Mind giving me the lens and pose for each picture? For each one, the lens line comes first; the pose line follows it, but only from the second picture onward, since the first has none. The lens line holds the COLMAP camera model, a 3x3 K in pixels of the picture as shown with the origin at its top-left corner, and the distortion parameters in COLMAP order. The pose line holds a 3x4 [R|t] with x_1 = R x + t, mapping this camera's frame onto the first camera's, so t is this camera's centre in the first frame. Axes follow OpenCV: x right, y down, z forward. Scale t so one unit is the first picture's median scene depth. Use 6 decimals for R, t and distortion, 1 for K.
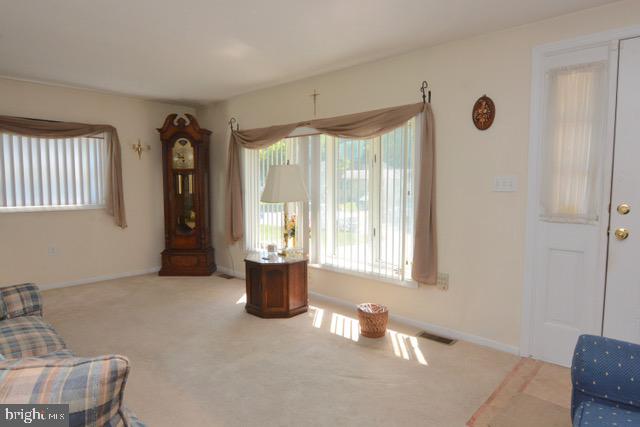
lens RADIAL K [[401.3, 0, 320.0], [0, 401.3, 213.5], [0, 0, 1]] dist [-0.001956, -0.000703]
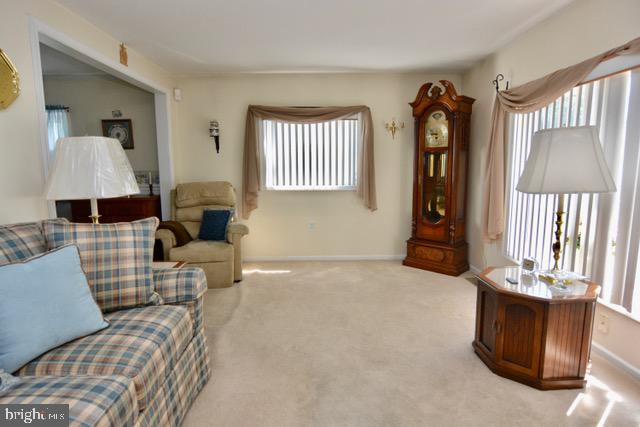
lens RADIAL K [[341.5, 0, 320.0], [0, 341.5, 213.5], [0, 0, 1]] dist [-0.025404, 0.004072]
pose [[0.688182, 0.093709, -0.719461, 0.024713], [-0.049555, 0.995379, 0.082247, -0.019009], [0.723844, -0.020948, 0.689646, 0.326259]]
